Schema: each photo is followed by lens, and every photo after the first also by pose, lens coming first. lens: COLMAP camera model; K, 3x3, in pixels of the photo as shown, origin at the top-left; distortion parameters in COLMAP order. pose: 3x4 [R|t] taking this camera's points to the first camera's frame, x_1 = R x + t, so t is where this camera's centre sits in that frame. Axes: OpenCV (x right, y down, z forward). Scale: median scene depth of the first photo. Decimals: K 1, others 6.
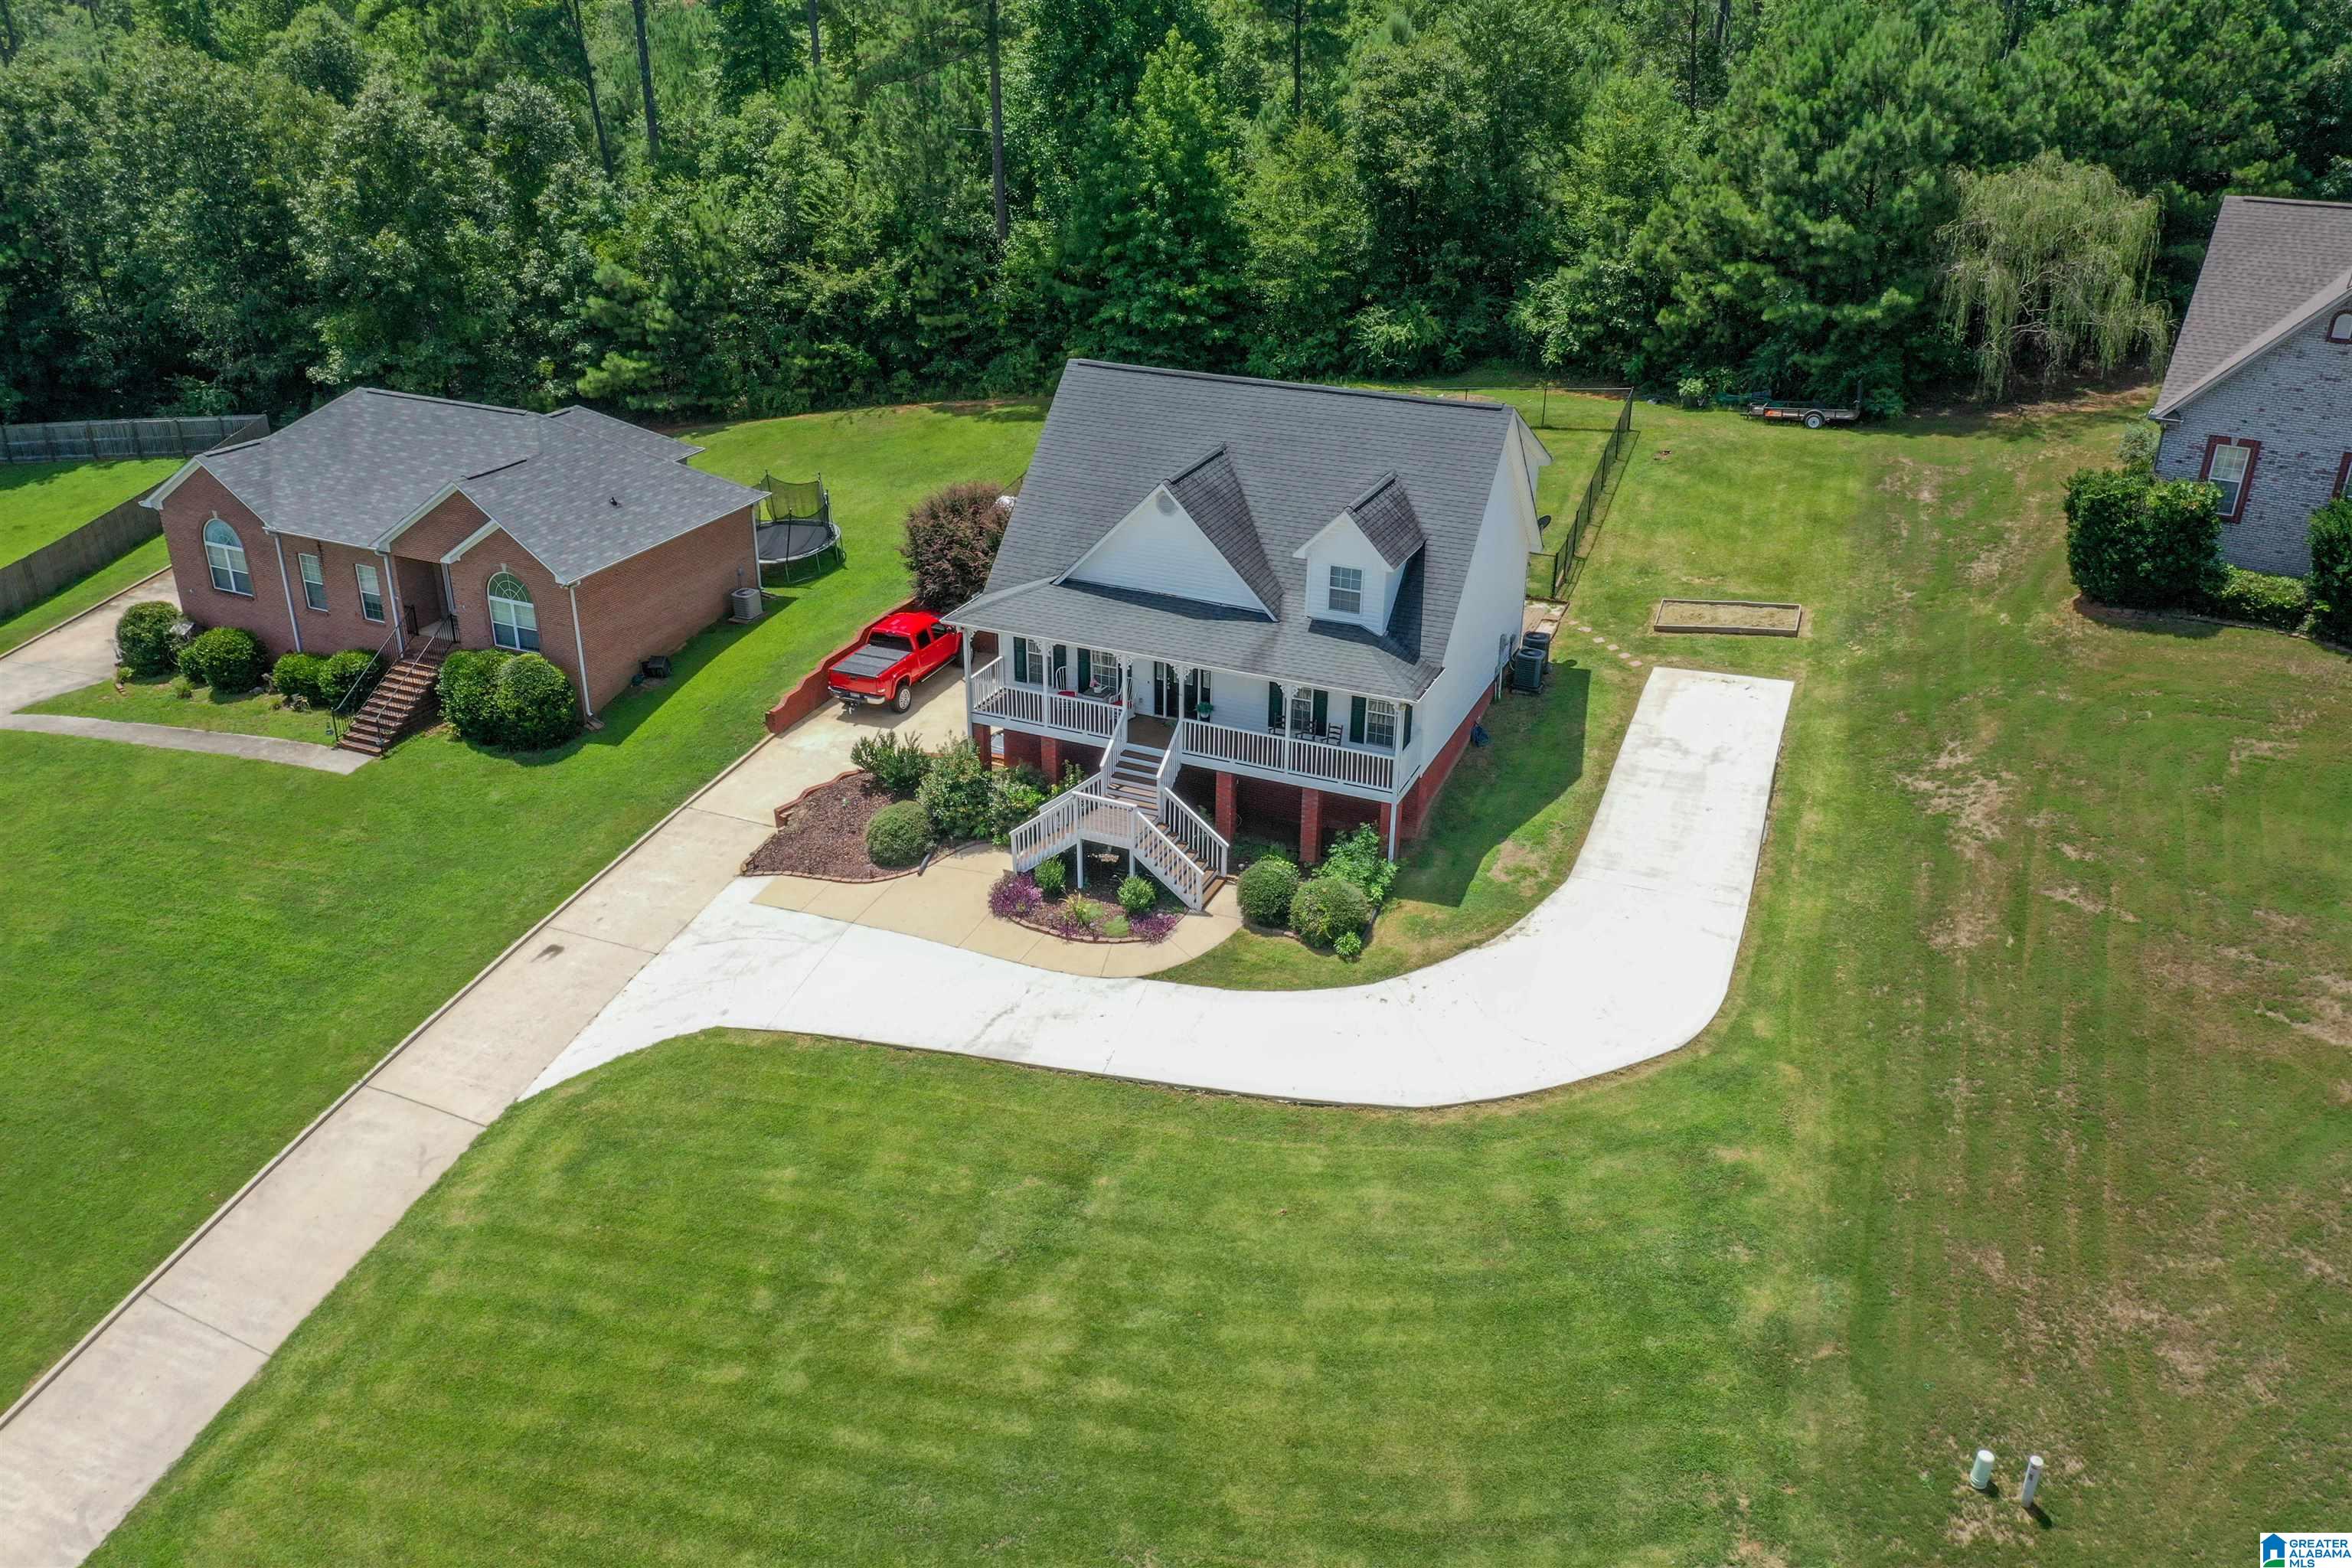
lens RADIAL K [[1850.9, 0, 1169.6], [0, 1850.9, 789.1], [0, 0, 1]] dist [0.001509, -0.005503]
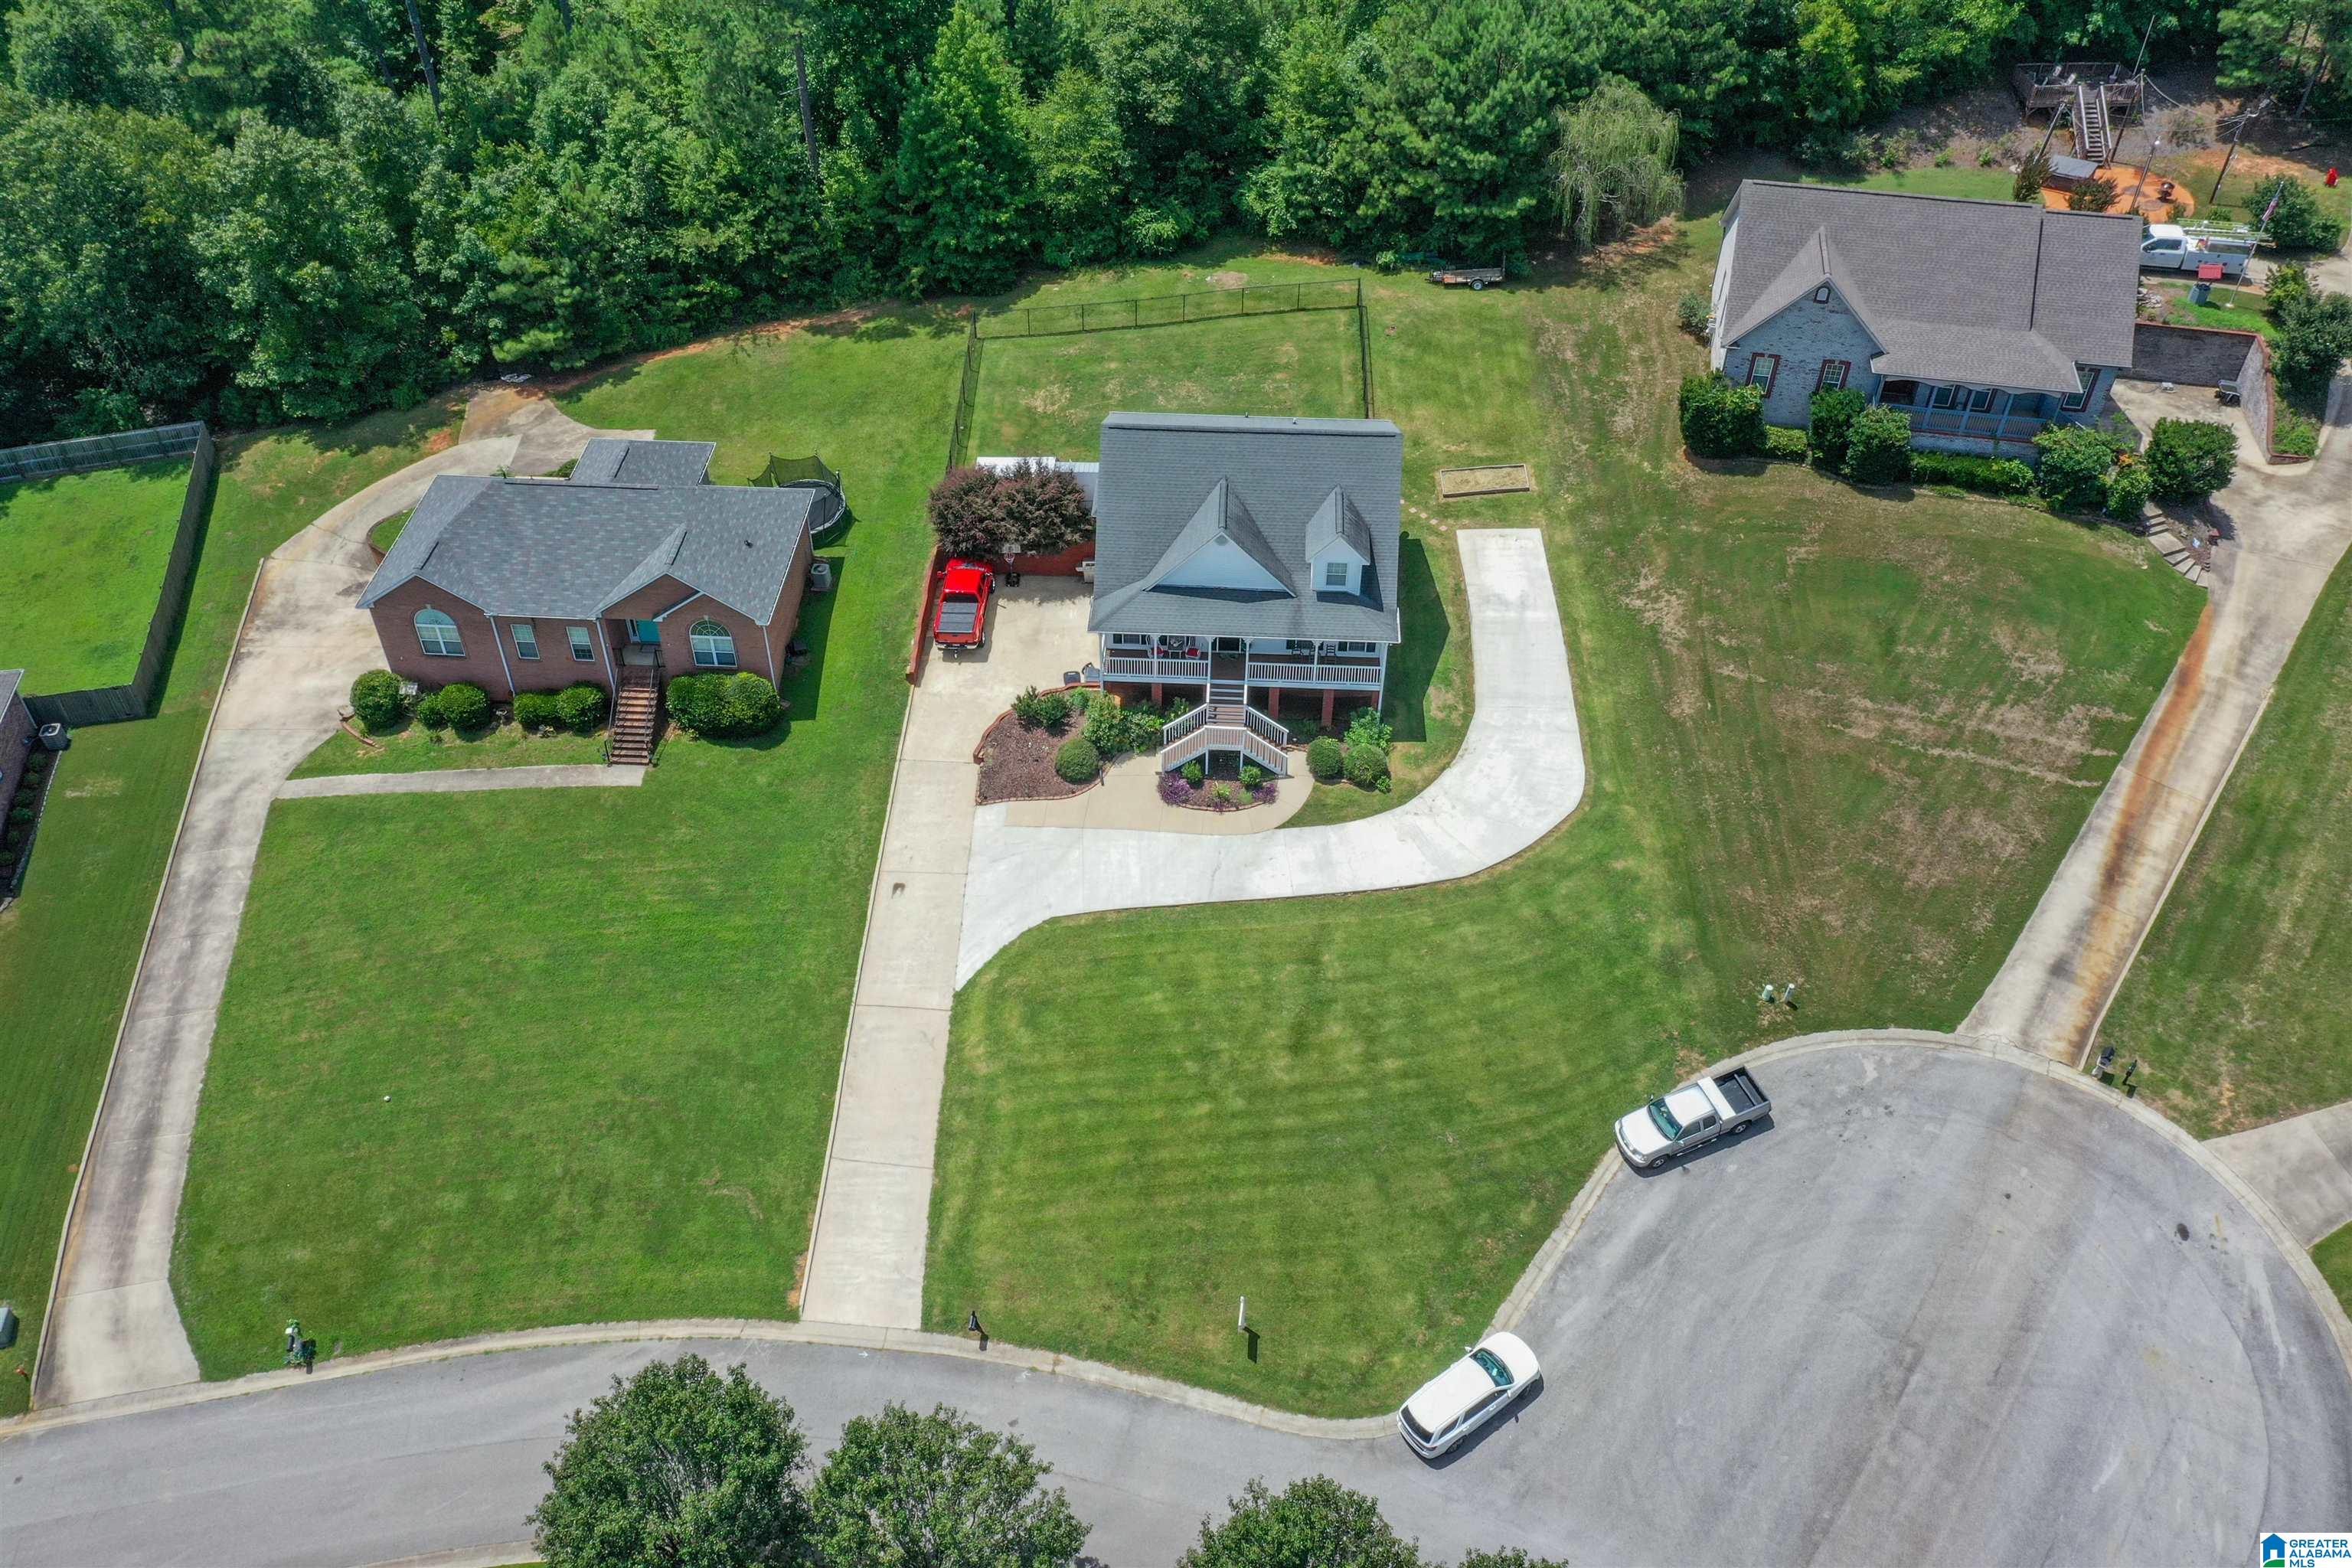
lens RADIAL K [[1850.6, 0, 1179.4], [0, 1850.6, 780.6], [0, 0, 1]] dist [0.007492, -0.002594]
pose [[0.931173, -0.245127, 0.269869, -0.468482], [0.155226, 0.936346, 0.314898, -0.421155], [-0.329881, -0.251334, 0.909950, -0.461678]]
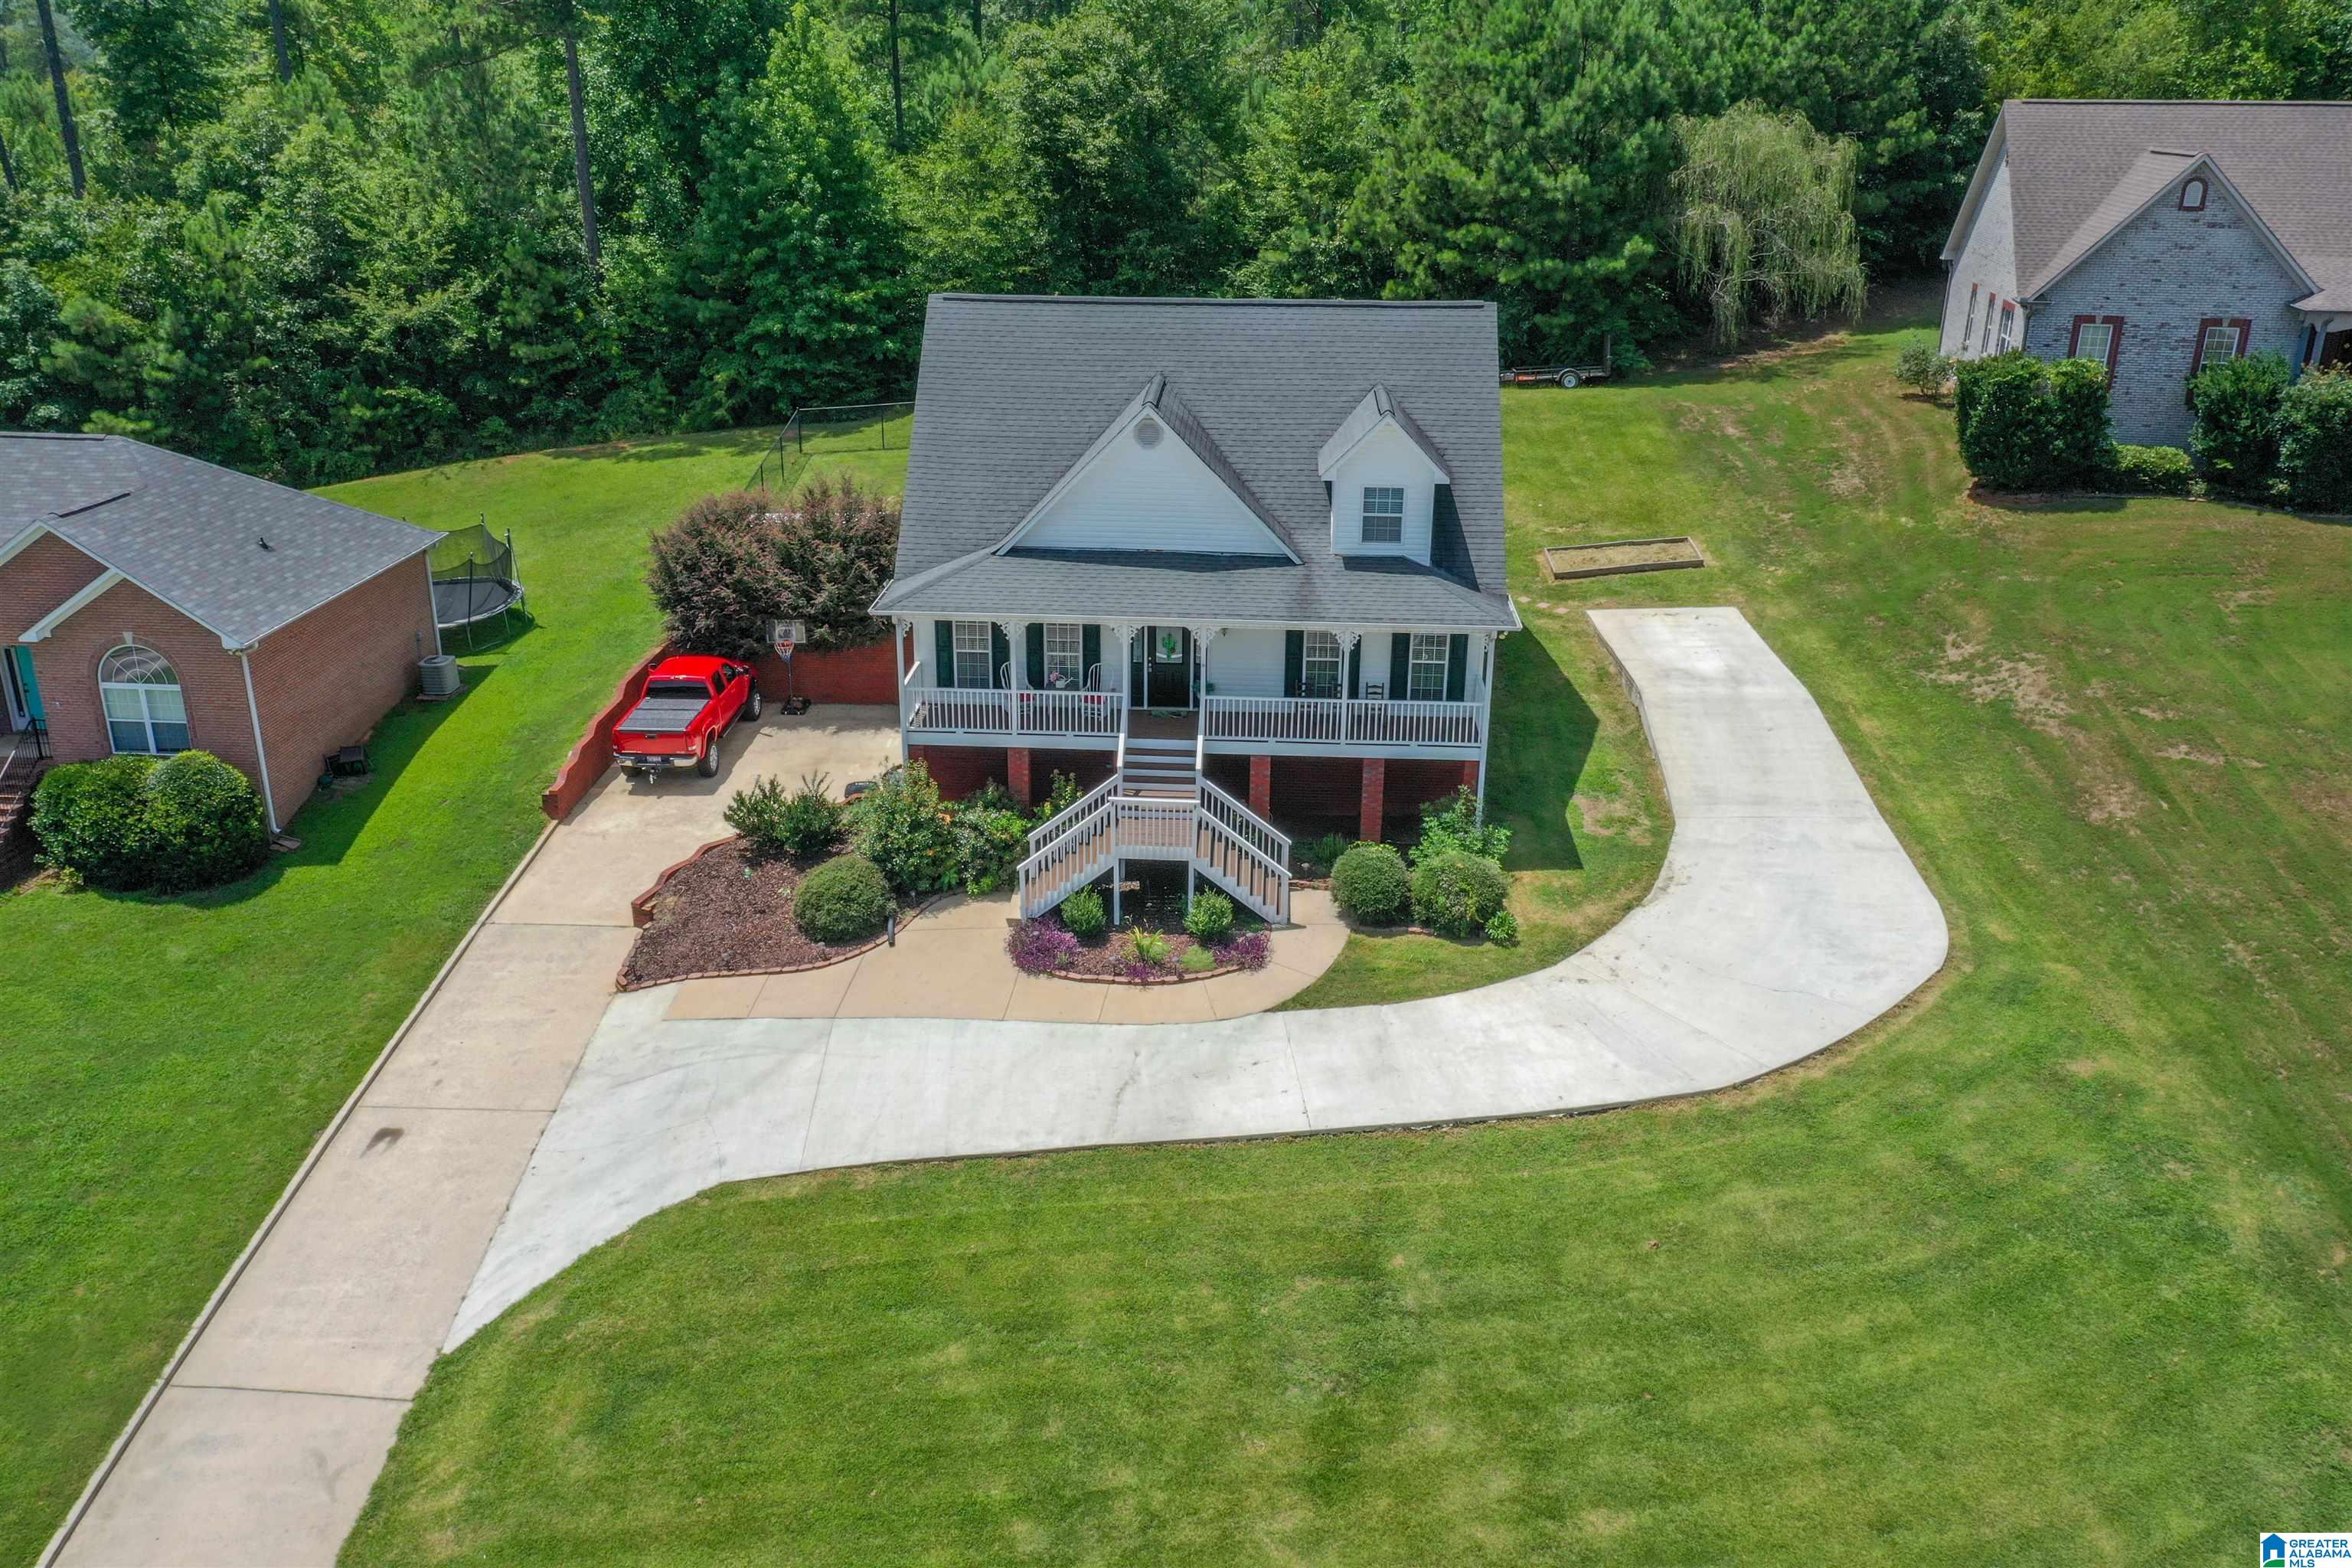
lens RADIAL K [[1855.0, 0, 1176.0], [0, 1855.0, 784.0], [0, 0, 1]] dist [0.002390, 0.003099]
pose [[0.933194, -0.126376, 0.336420, -0.250006], [0.151734, 0.987152, -0.050071, 0.033969], [-0.325770, 0.097773, 0.940380, 0.225542]]
